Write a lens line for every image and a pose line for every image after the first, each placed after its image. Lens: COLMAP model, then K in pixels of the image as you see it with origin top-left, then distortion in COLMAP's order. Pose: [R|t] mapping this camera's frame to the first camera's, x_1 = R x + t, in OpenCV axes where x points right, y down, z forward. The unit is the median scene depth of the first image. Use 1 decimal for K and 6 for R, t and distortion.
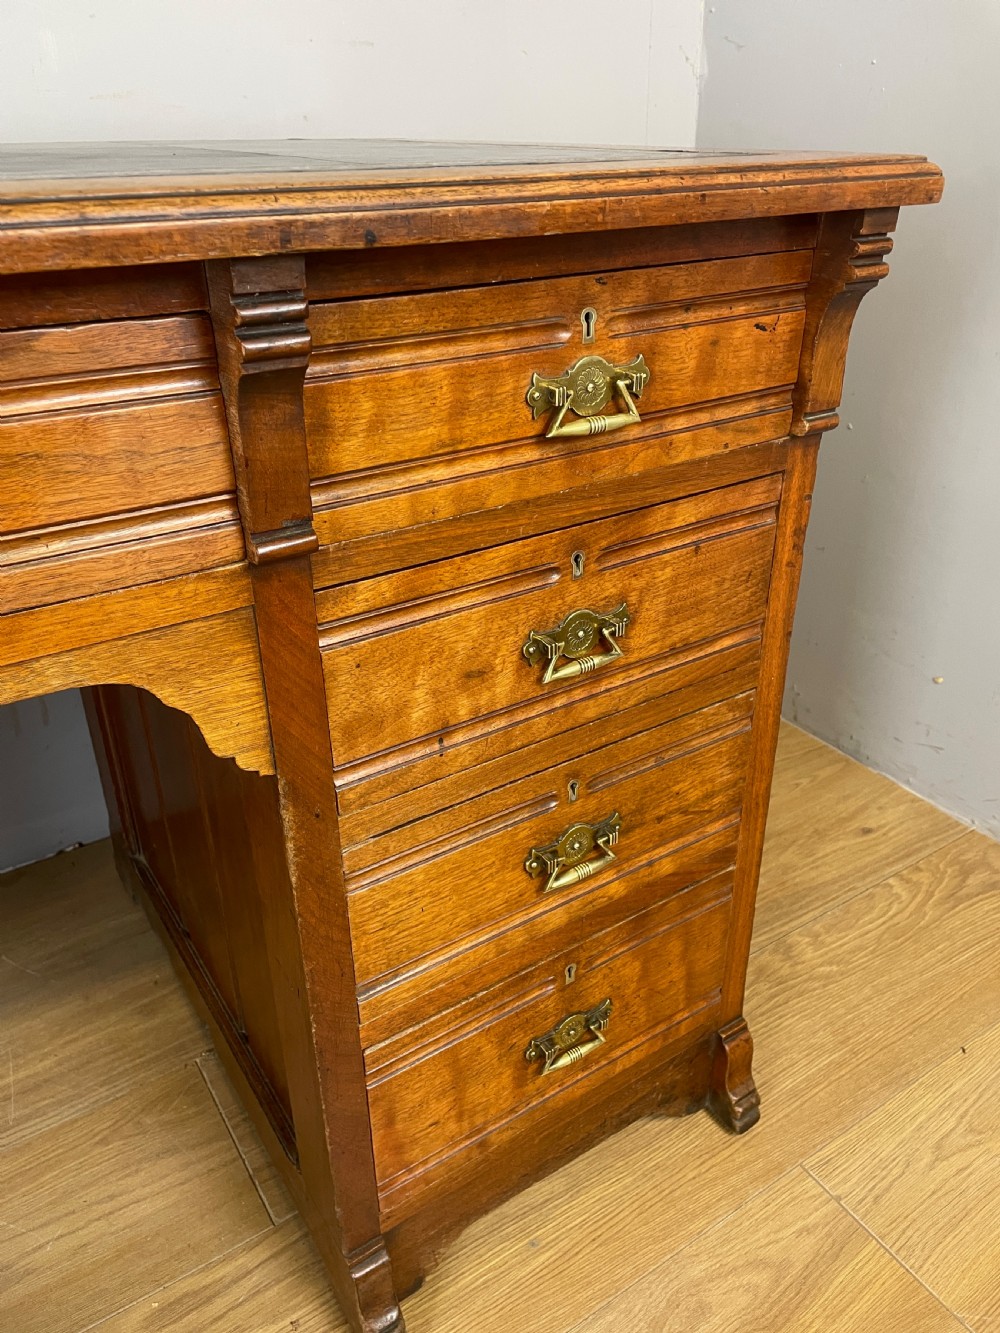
lens RADIAL K [[1012.8, 0, 512.2], [0, 1012.8, 671.1], [0, 0, 1]] dist [0.092520, -0.117005]
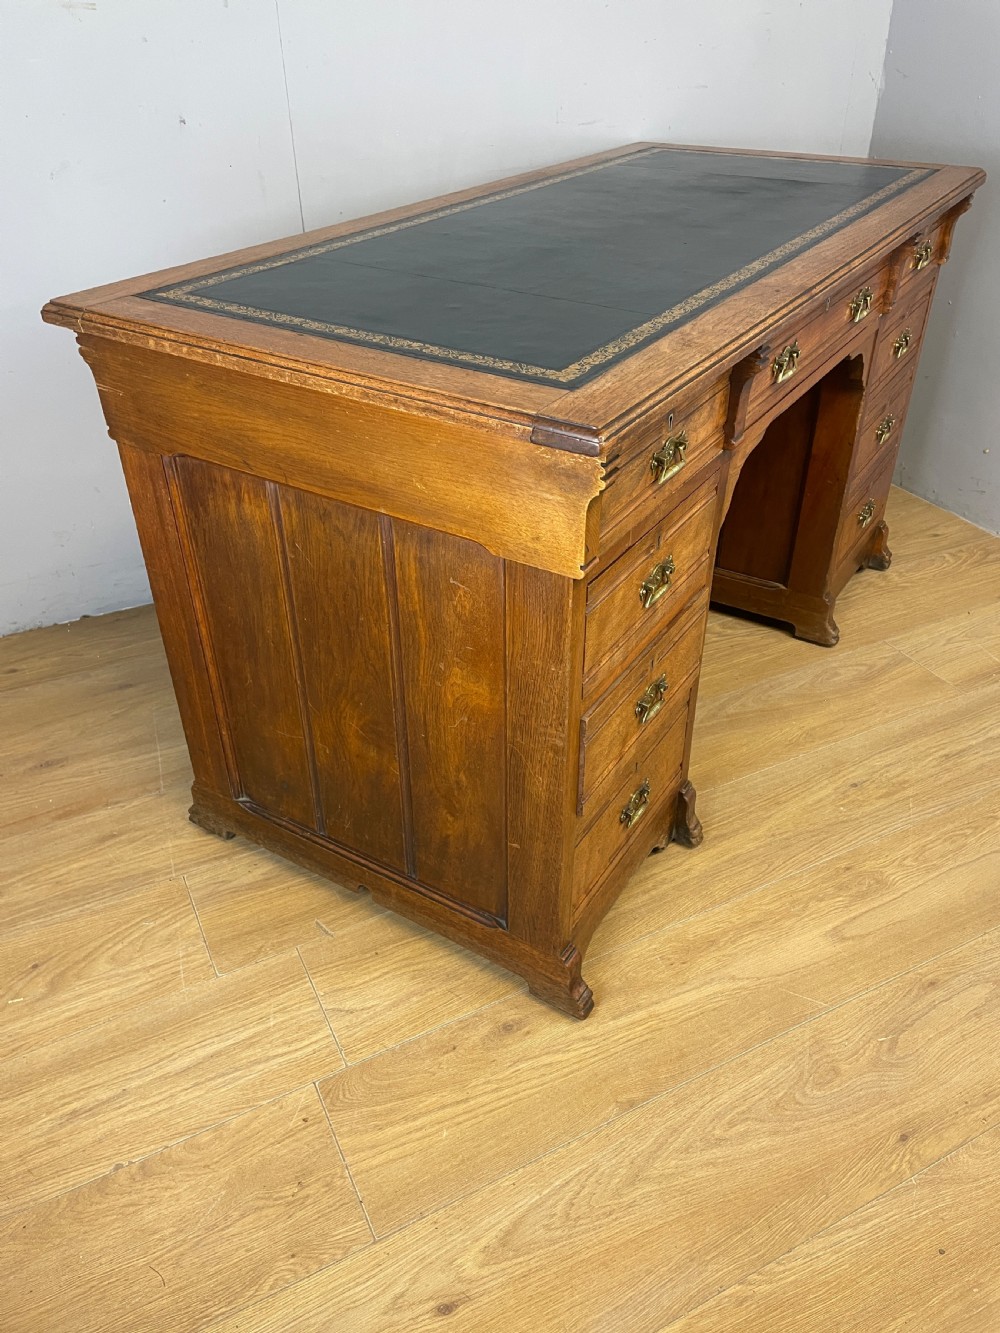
lens RADIAL K [[1010.4, 0, 505.2], [0, 1010.4, 645.7], [0, 0, 1]] dist [0.083938, -0.114685]
pose [[0.914703, -0.220045, 0.338967, -2.212104], [0.188945, 0.974303, 0.122611, 0.249148], [-0.357237, -0.048106, 0.932774, -1.411809]]
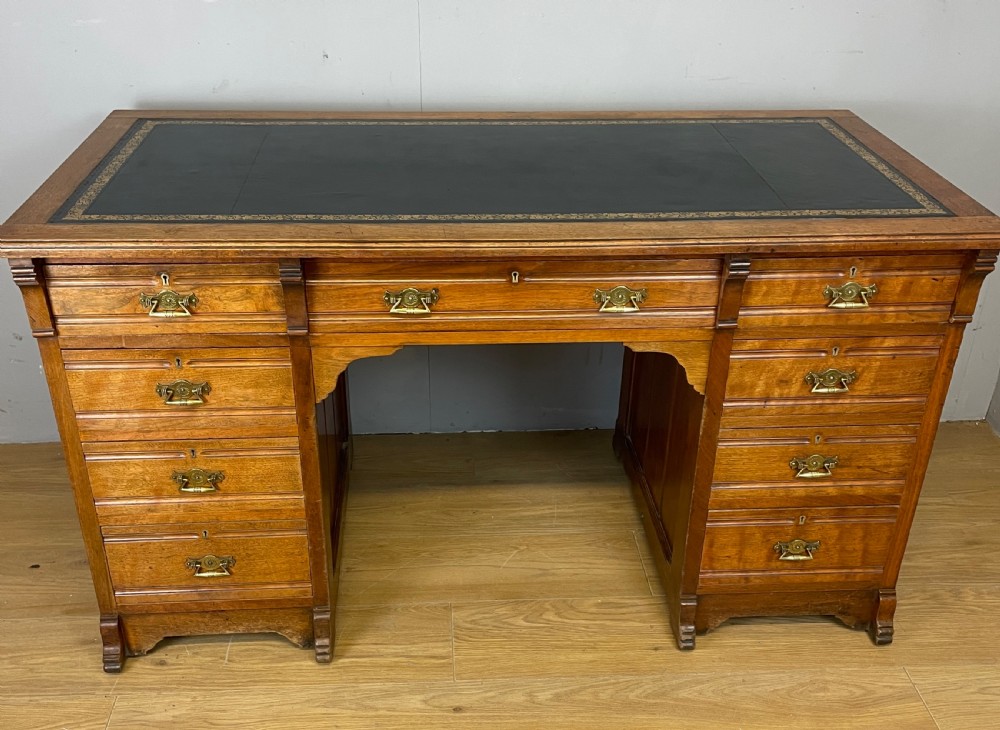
lens RADIAL K [[1014.8, 0, 501.9], [0, 1014.8, 402.9], [0, 0, 1]] dist [0.110932, -0.163081]
pose [[0.868929, 0.266396, -0.417128, 0.451949], [-0.255427, 0.963251, 0.083089, 0.022960], [0.423933, 0.034348, 0.905042, -1.755842]]
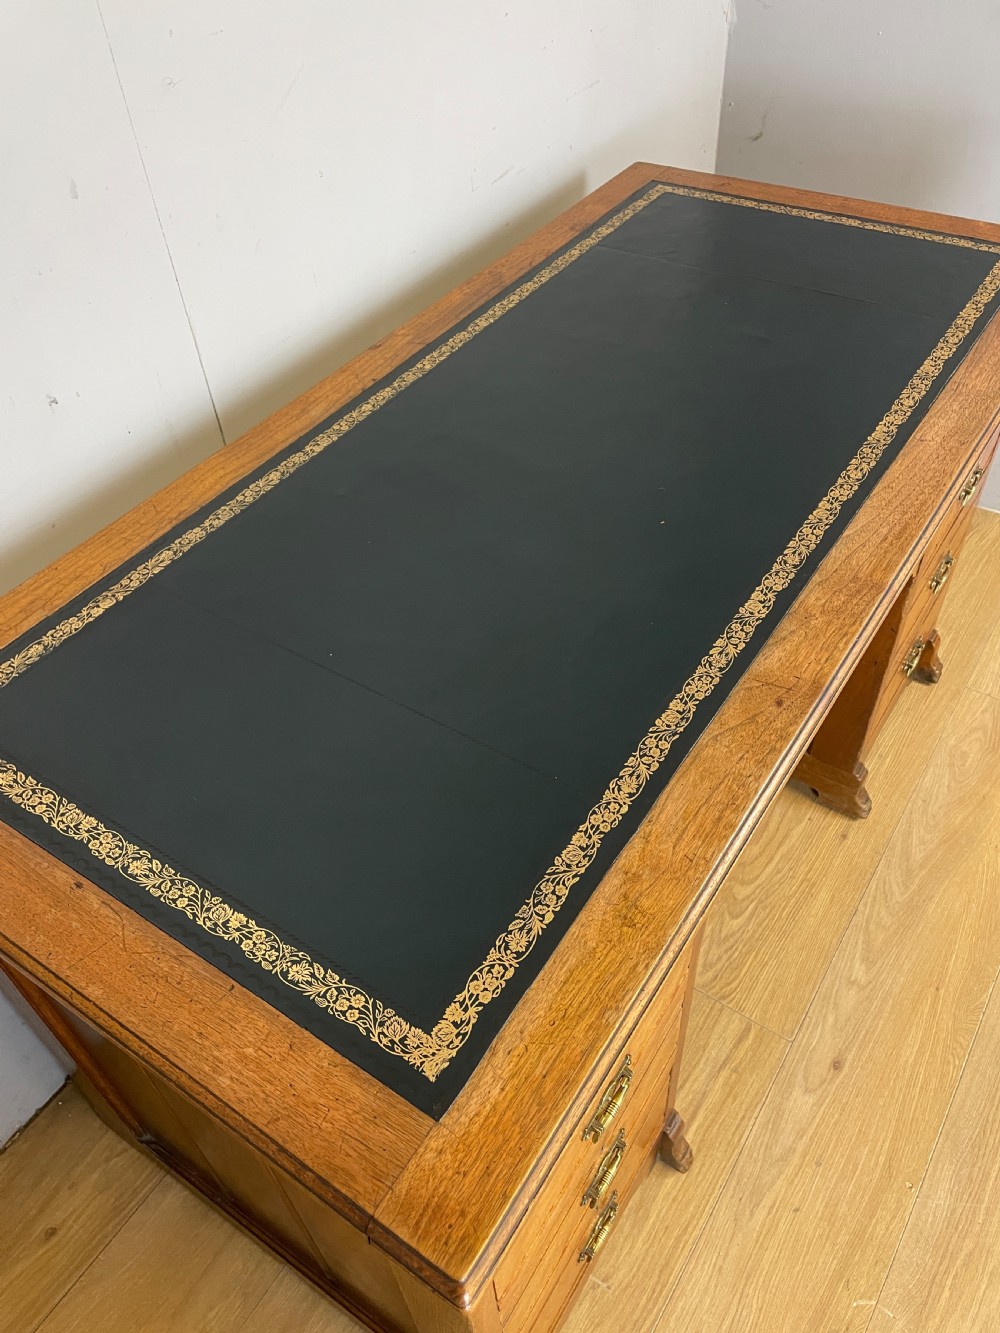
lens RADIAL K [[1004.6, 0, 493.7], [0, 1004.6, 668.3], [0, 0, 1]] dist [0.086472, -0.102506]
pose [[0.924588, -0.299268, 0.235743, -1.601348], [0.221903, 0.926047, 0.305281, -0.586598], [-0.309670, -0.229947, 0.922620, -0.878743]]
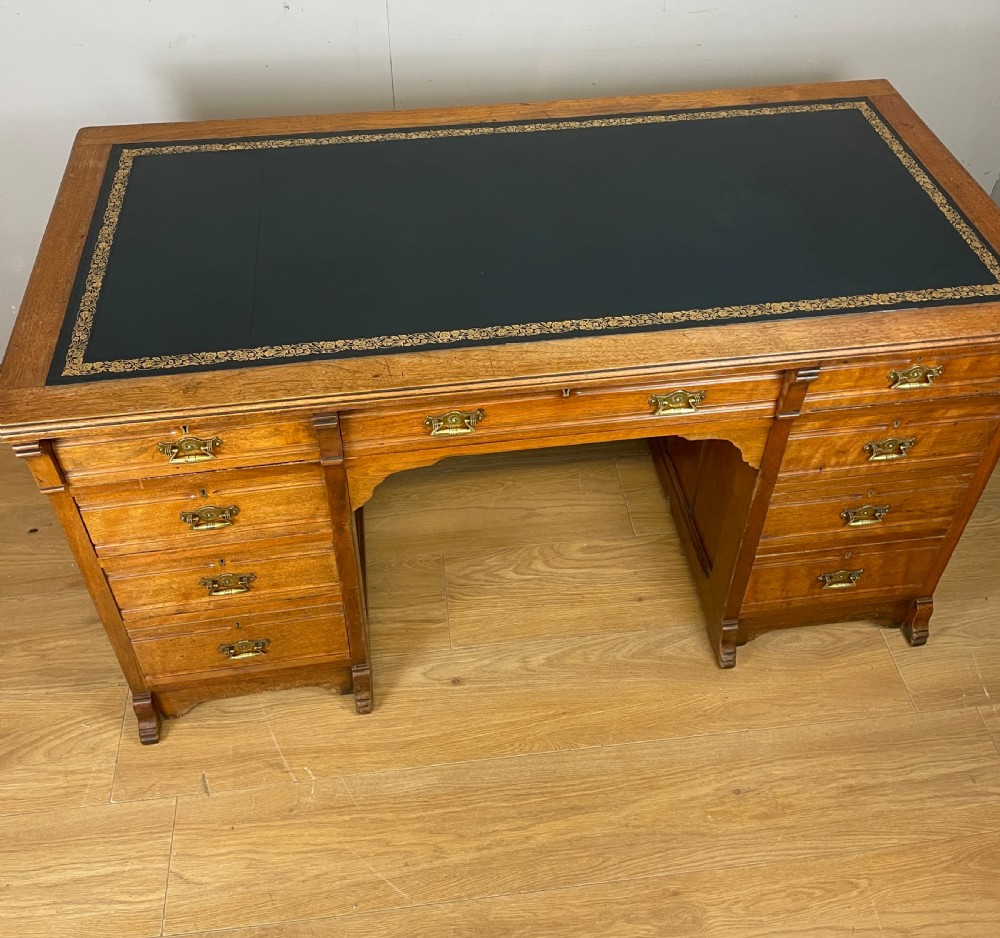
lens RADIAL K [[1002.8, 0, 501.2], [0, 1002.8, 283.9], [0, 0, 1]] dist [0.098848, -0.126611]
pose [[0.901470, 0.290594, -0.320791, -0.110319], [-0.220428, 0.946035, 0.237547, -0.802498], [0.372510, -0.143430, 0.916878, -1.597843]]
